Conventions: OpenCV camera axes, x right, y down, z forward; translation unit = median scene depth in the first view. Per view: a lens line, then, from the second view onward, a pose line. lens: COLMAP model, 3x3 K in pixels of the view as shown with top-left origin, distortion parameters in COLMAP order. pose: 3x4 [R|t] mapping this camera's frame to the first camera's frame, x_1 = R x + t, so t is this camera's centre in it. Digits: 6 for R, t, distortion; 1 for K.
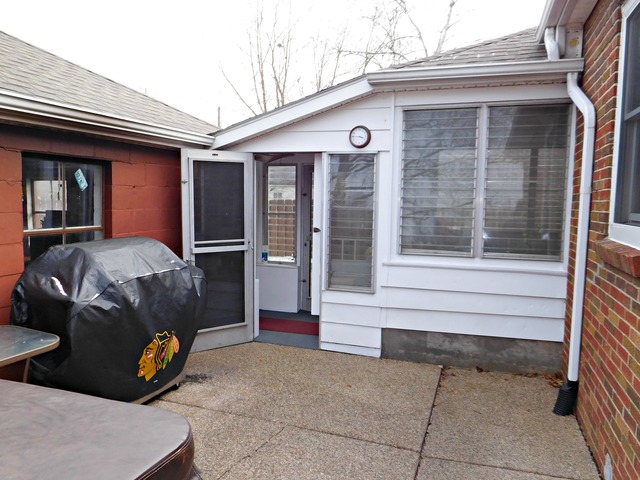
lens RADIAL K [[483.9, 0, 320.0], [0, 483.9, 240.0], [0, 0, 1]] dist [-0.001738, -0.001131]
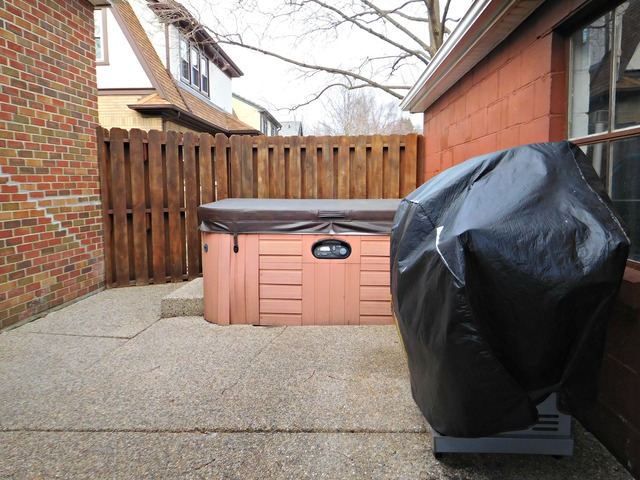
lens RADIAL K [[483.9, 0, 320.0], [0, 483.9, 240.0], [0, 0, 1]] dist [-0.001738, -0.001131]
pose [[-0.961369, 0.020000, -0.274536, -0.055501], [-0.035004, 0.980377, 0.193998, 0.001222], [0.273029, 0.196113, -0.941804, 1.462028]]
